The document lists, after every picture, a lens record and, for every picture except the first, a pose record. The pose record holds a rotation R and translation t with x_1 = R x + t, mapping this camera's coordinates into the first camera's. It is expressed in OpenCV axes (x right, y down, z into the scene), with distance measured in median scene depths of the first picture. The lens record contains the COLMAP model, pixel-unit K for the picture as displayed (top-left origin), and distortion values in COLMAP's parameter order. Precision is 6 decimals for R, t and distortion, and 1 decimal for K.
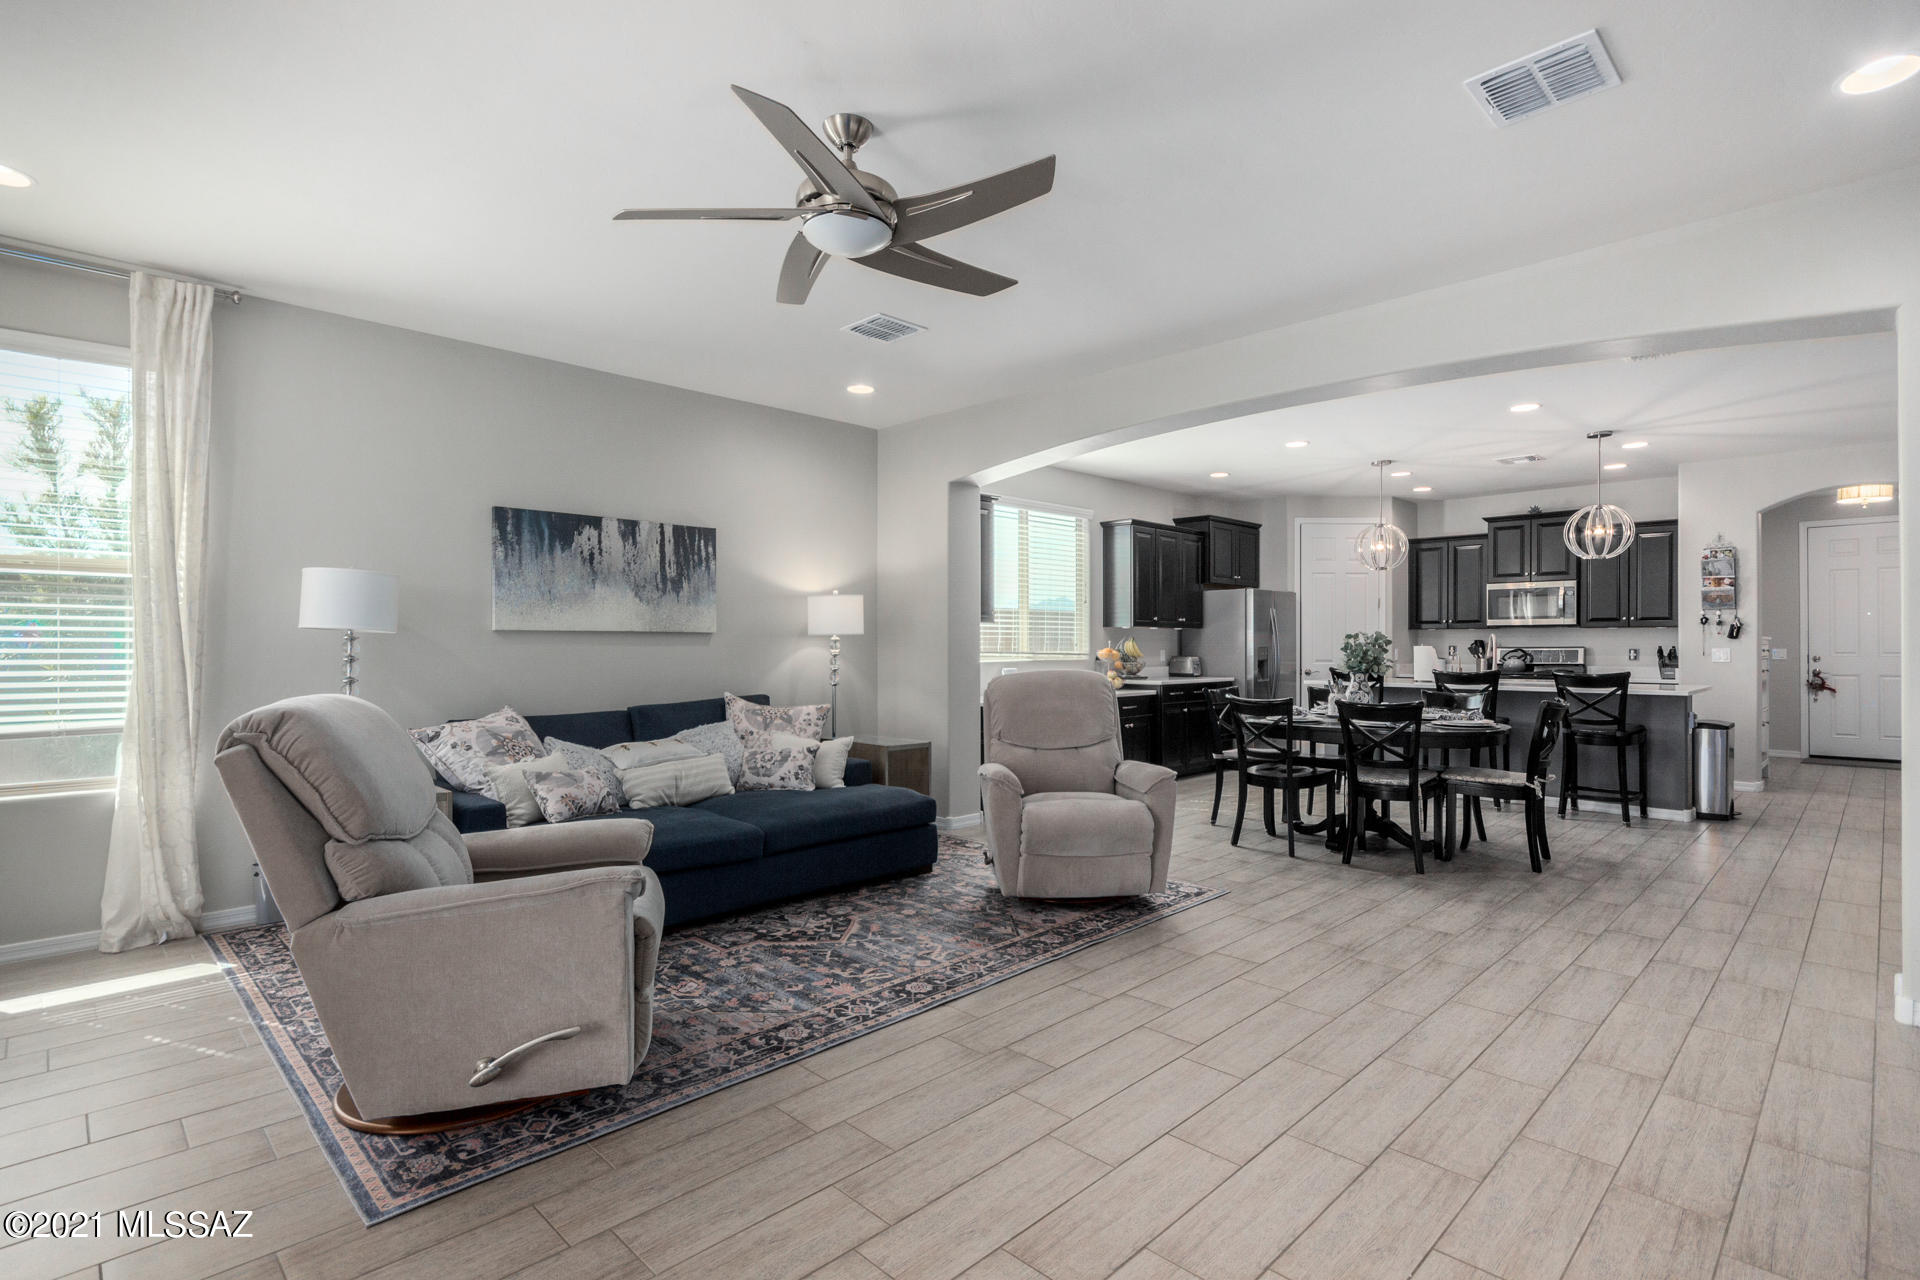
lens RADIAL K [[925.1, 0, 965.6], [0, 925.1, 641.0], [0, 0, 1]] dist [0.000173, 0.003364]
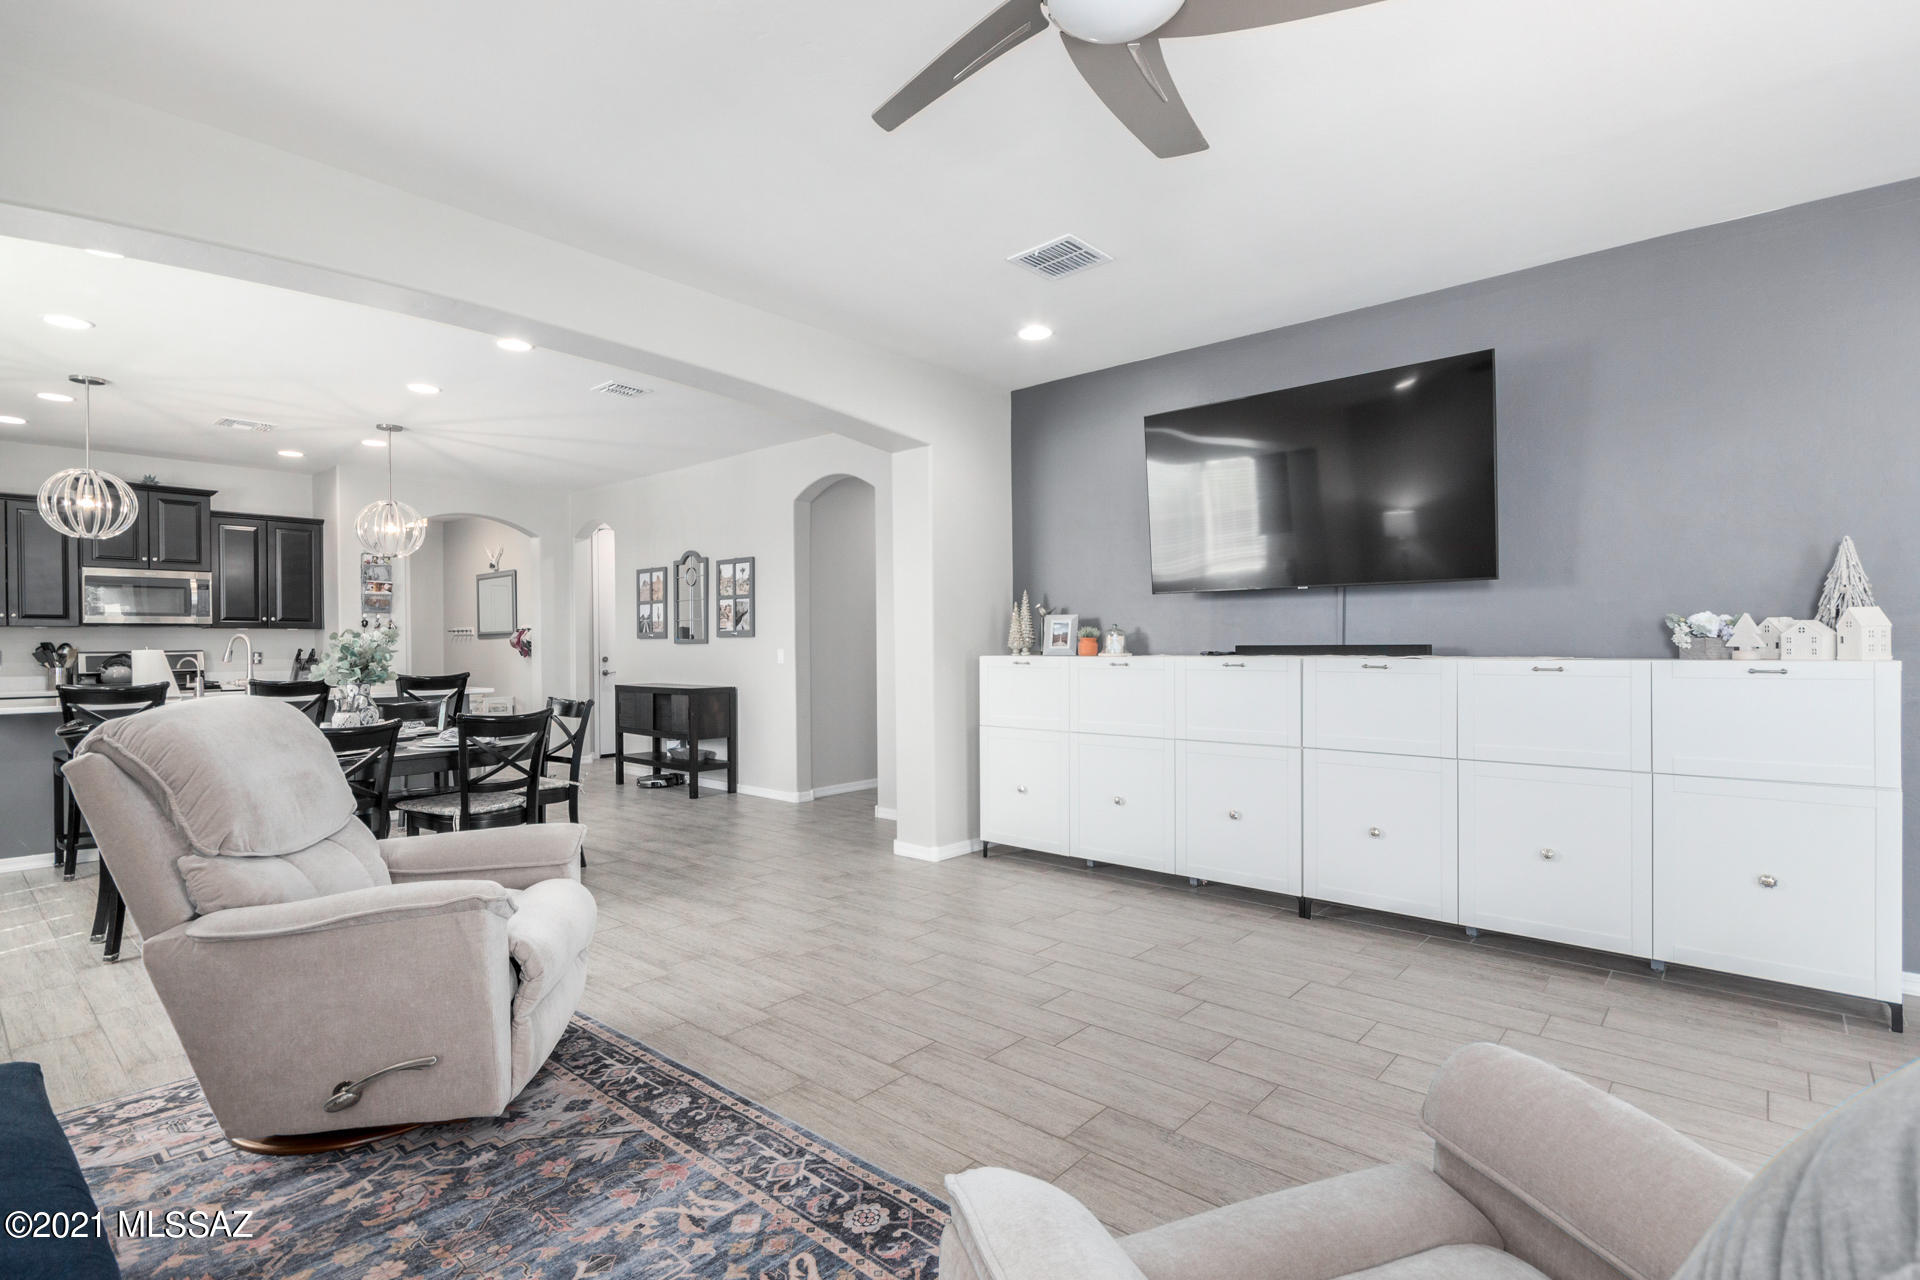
lens RADIAL K [[925.1, 0, 963.5], [0, 925.1, 643.2], [0, 0, 1]] dist [0.000173, 0.003364]
pose [[-0.067058, -0.000519, 0.997749, -0.521547], [0.004940, 0.999987, 0.000852, 0.004954], [-0.997737, 0.004986, -0.067055, 0.788046]]
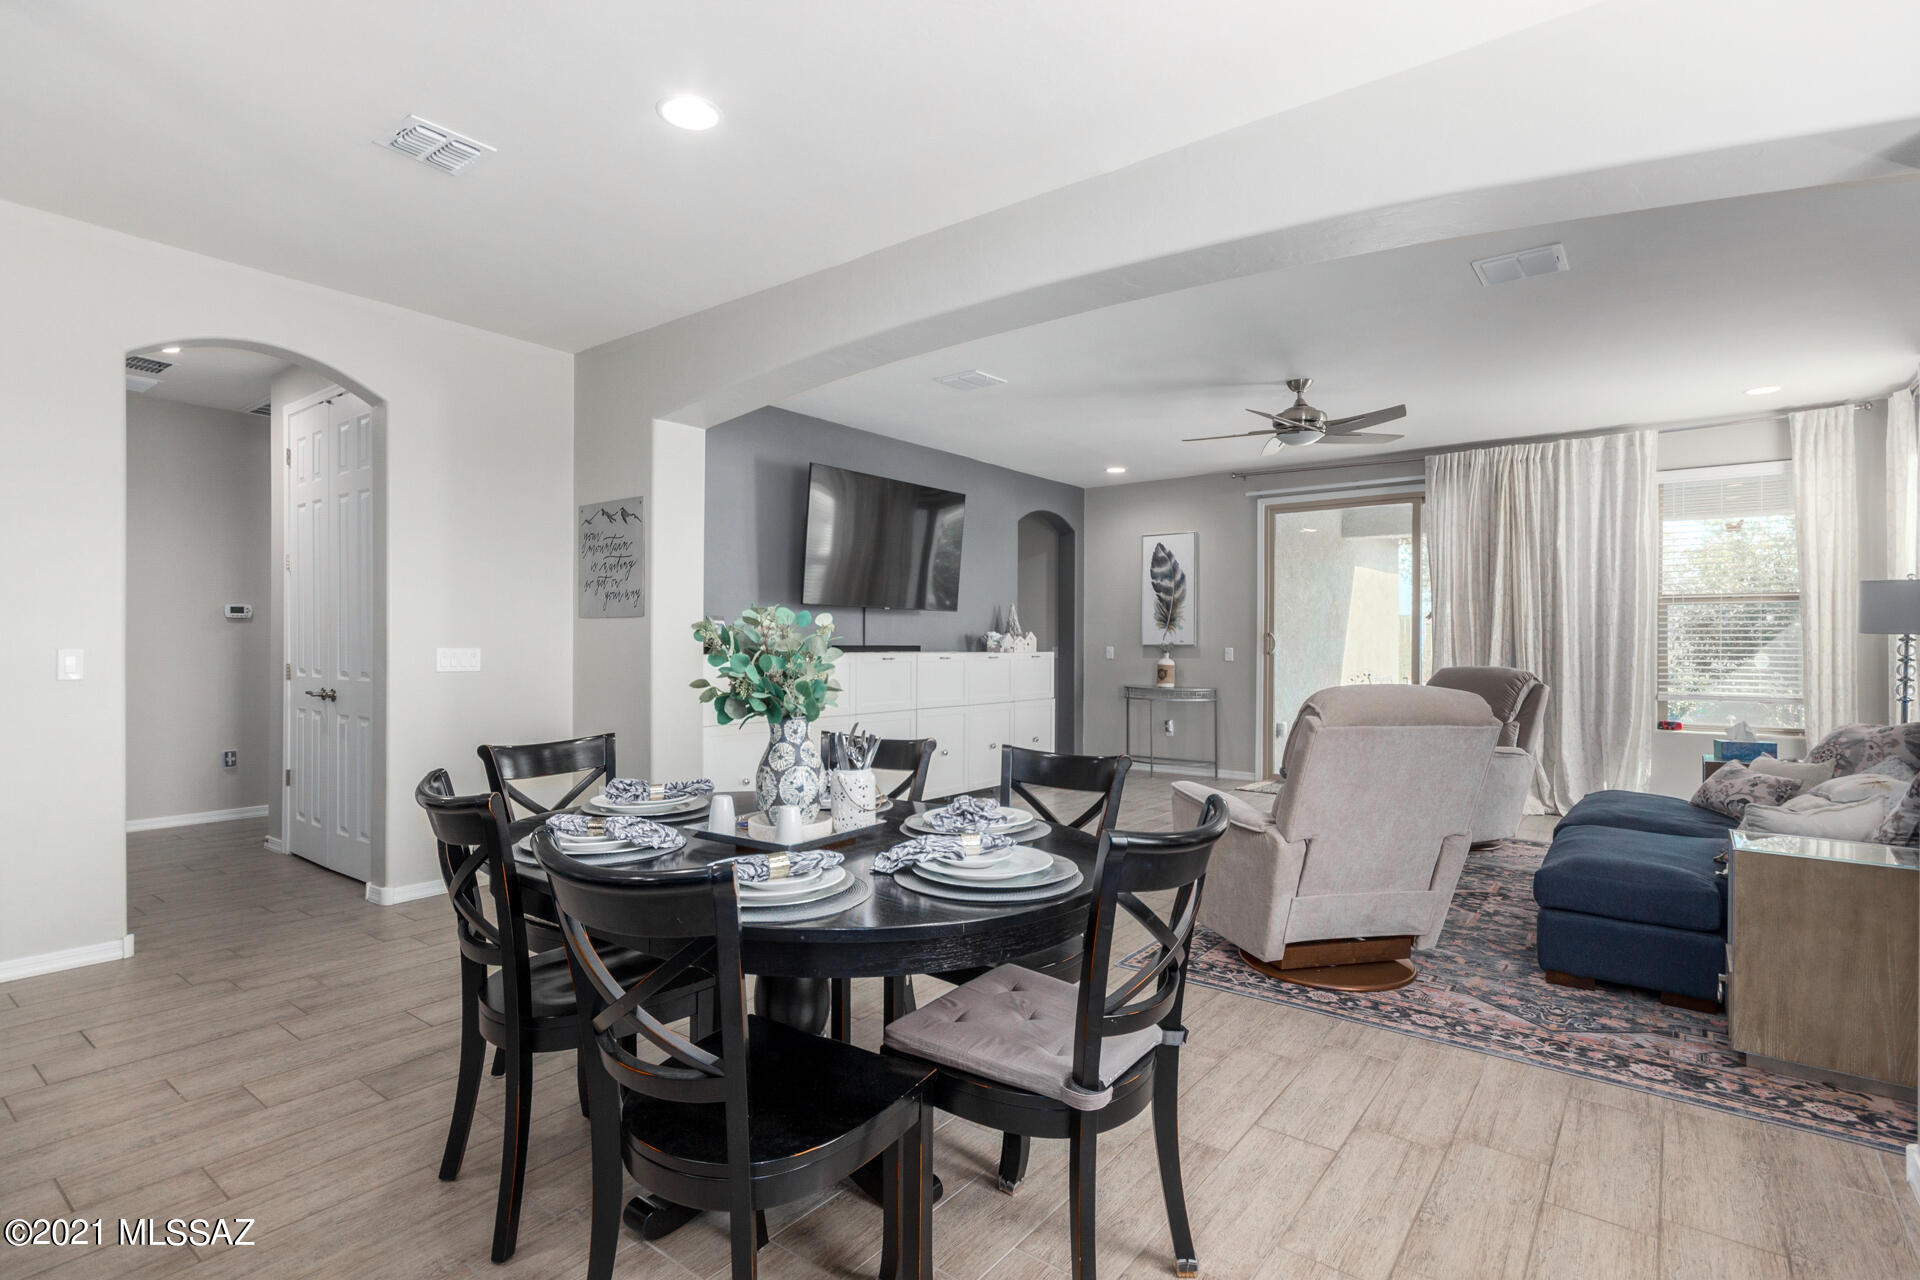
lens RADIAL K [[925.1, 0, 965.4], [0, 925.1, 647.0], [0, 0, 1]] dist [0.000173, 0.003364]
pose [[-0.991141, -0.004744, -0.132733, 0.574139], [-0.005045, 0.999985, 0.001934, 0.008290], [0.132722, 0.002586, -0.991150, 1.956684]]
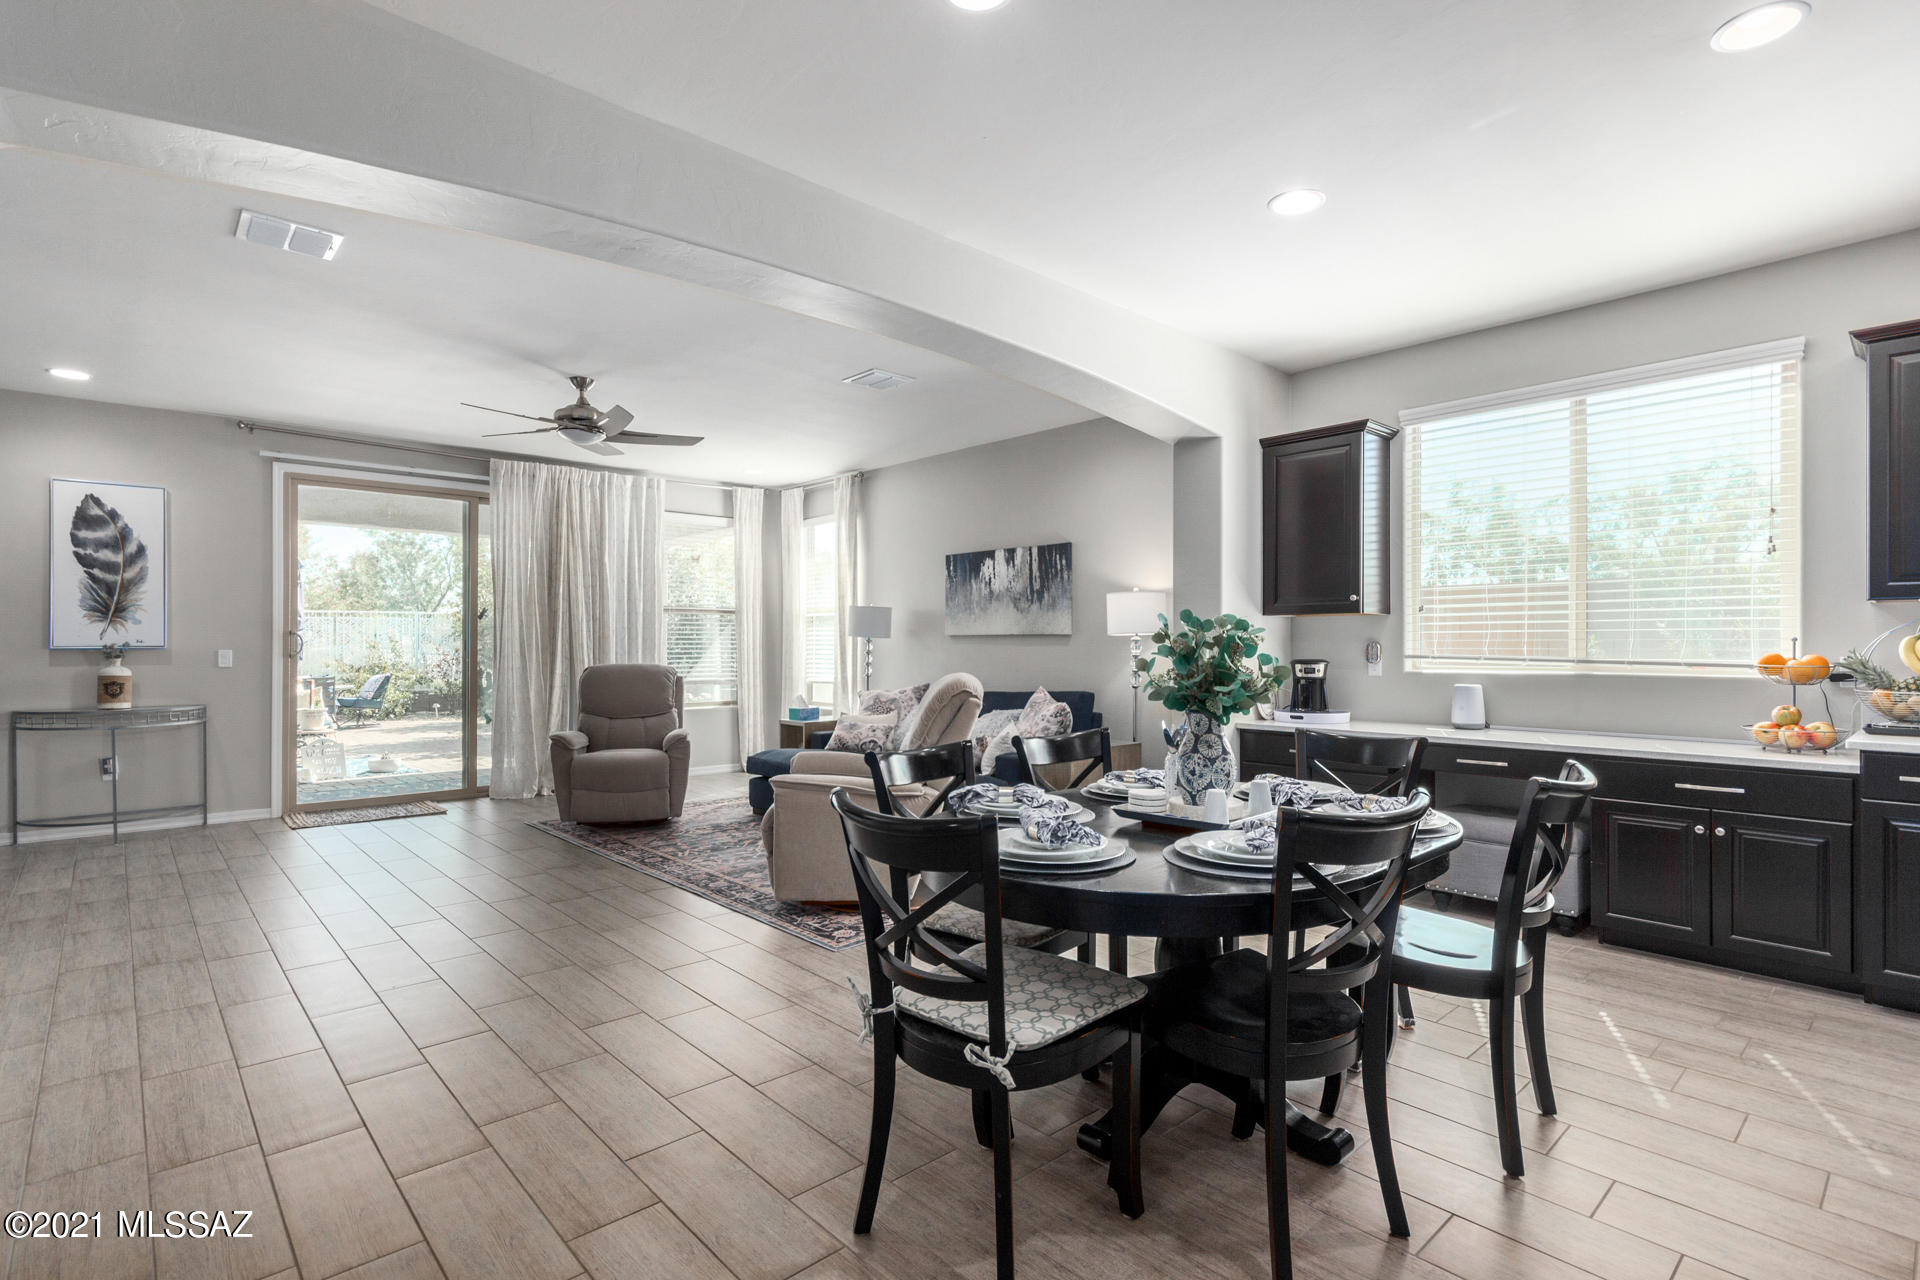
lens RADIAL K [[925.1, 0, 955.3], [0, 925.1, 641.1], [0, 0, 1]] dist [0.000173, 0.003364]
pose [[-0.047294, -0.005250, -0.998867, 1.219450], [0.002002, 0.999984, -0.005350, 0.006872], [0.998879, -0.002253, -0.047282, 1.285530]]
